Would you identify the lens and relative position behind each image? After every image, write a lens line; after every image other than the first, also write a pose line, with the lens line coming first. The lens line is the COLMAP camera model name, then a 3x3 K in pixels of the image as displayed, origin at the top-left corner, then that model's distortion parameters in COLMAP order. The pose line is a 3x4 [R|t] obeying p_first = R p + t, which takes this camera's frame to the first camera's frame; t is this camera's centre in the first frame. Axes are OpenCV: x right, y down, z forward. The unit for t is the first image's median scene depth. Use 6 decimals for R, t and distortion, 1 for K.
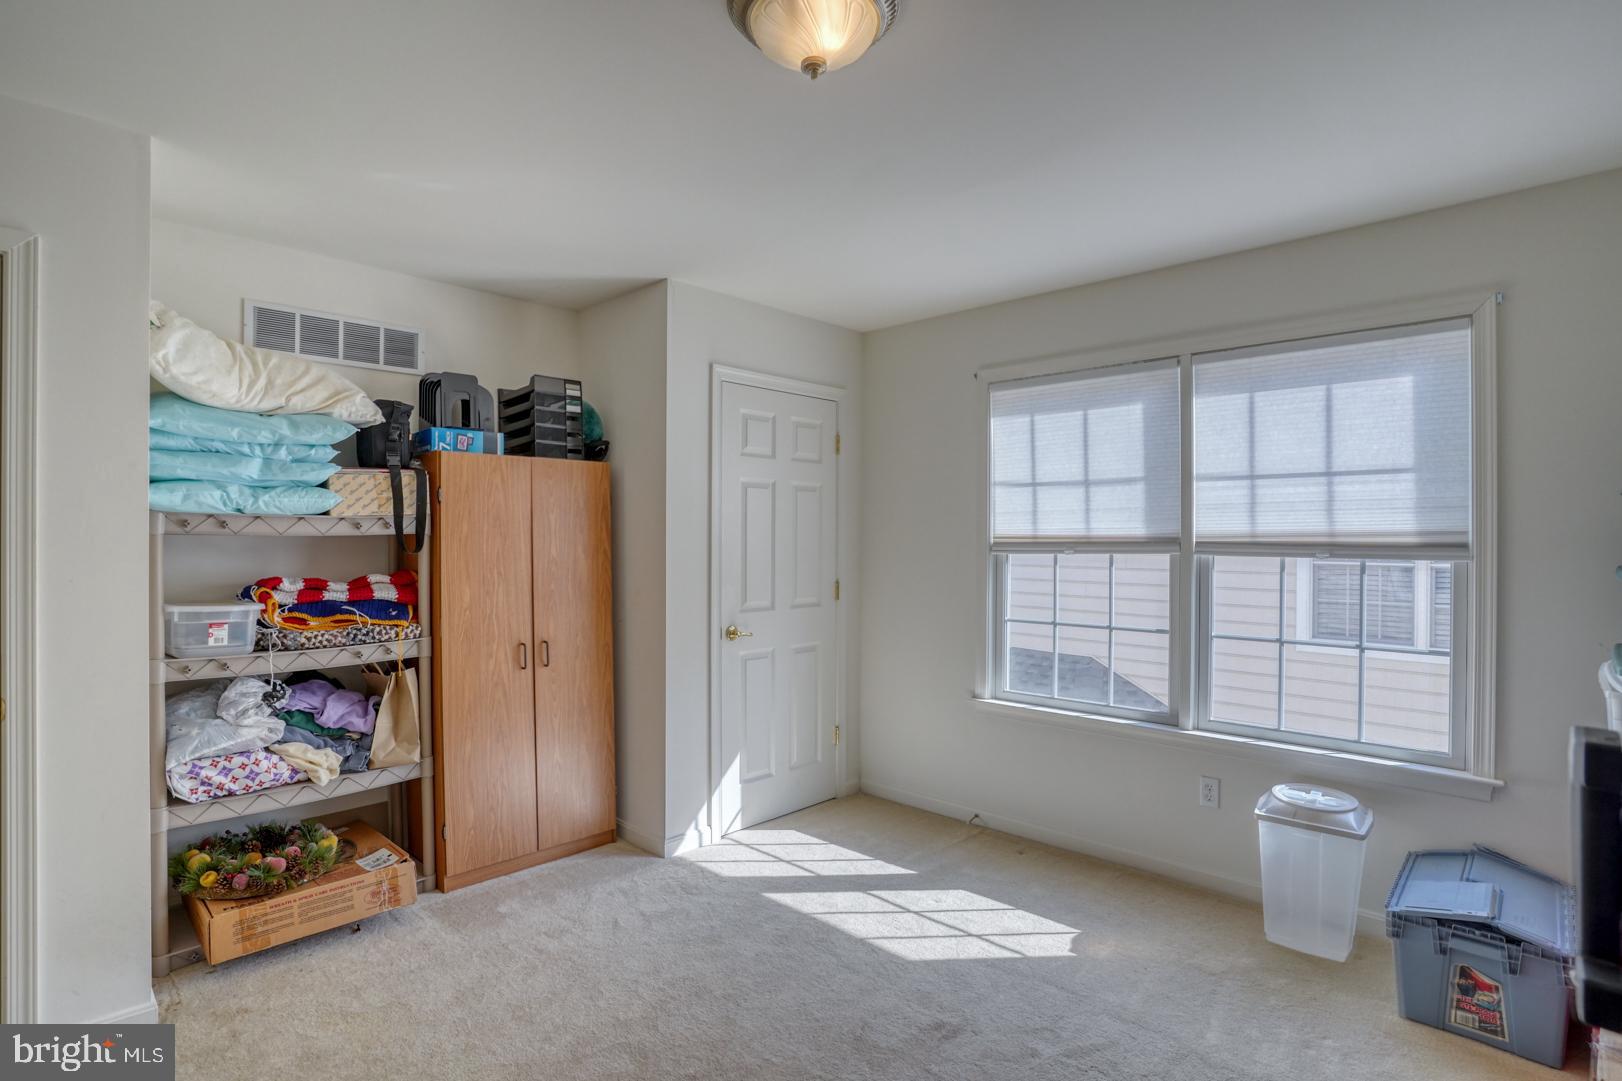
lens RADIAL K [[812.9, 0, 809.6], [0, 812.9, 540.0], [0, 0, 1]] dist [-0.075766, 0.035046]
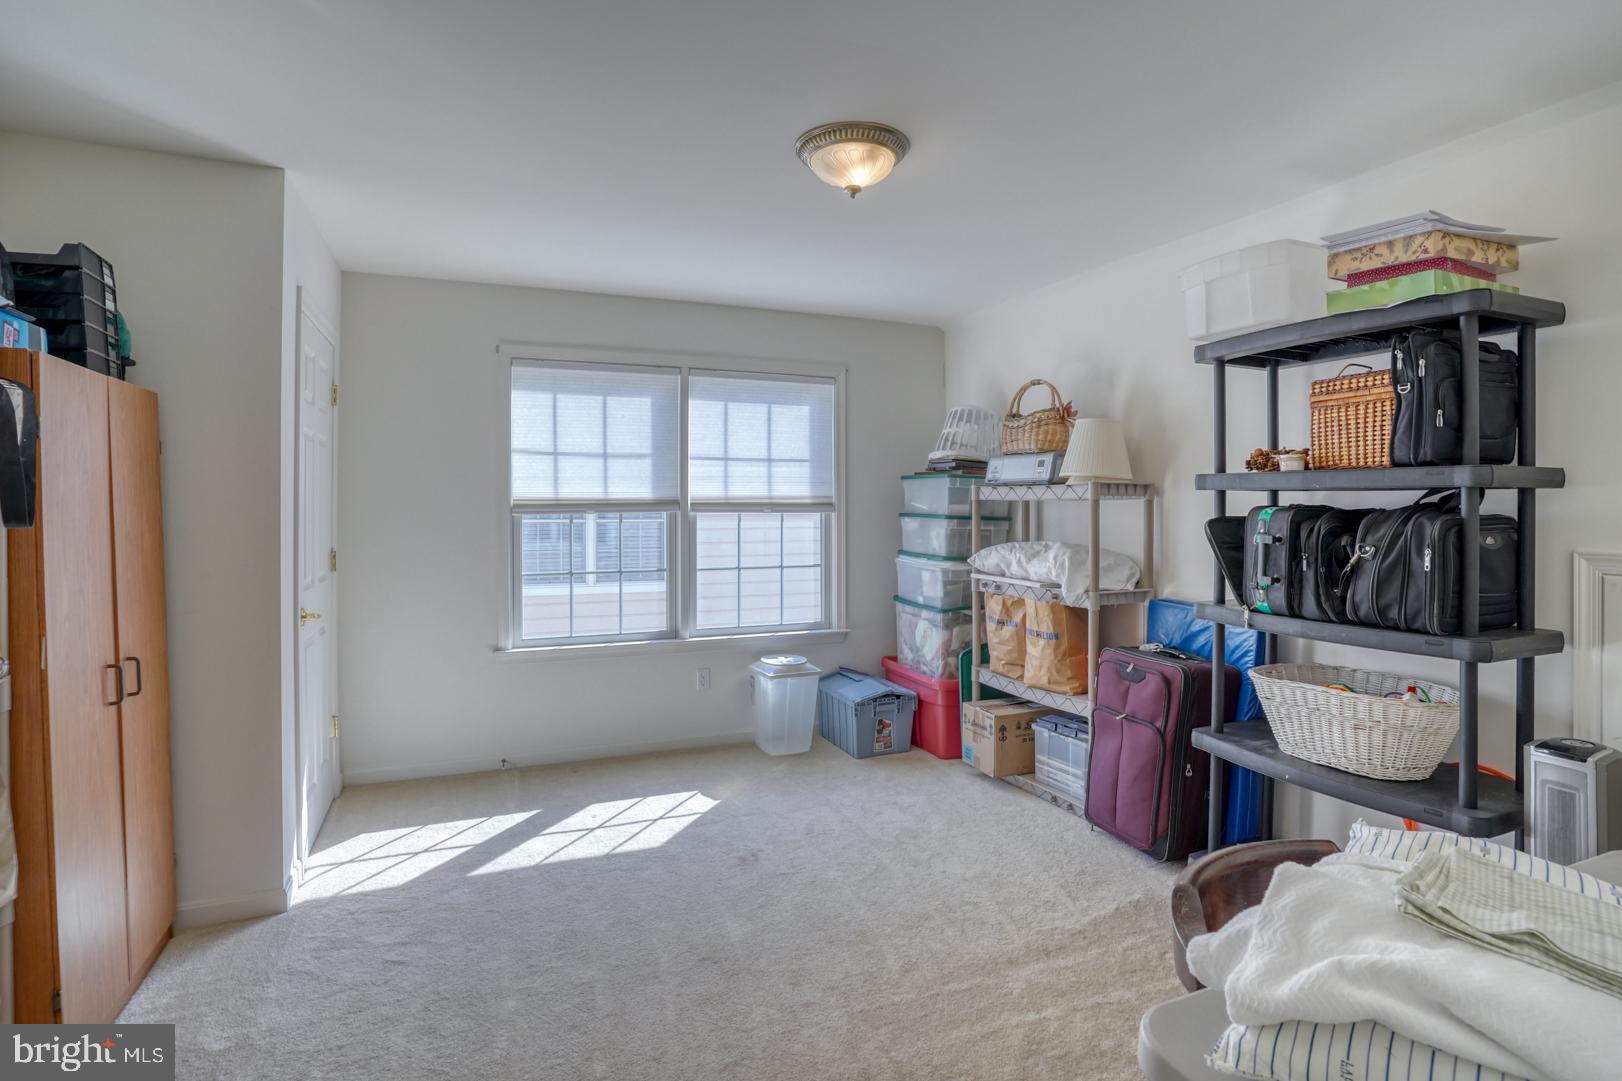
lens RADIAL K [[812.9, 0, 832.6], [0, 812.9, 501.1], [0, 0, 1]] dist [-0.075766, 0.035046]
pose [[0.374502, 0.000383, 0.927226, -0.738707], [0.005632, 0.999981, -0.002688, 0.004480], [-0.927209, 0.006229, 0.374492, 0.240171]]
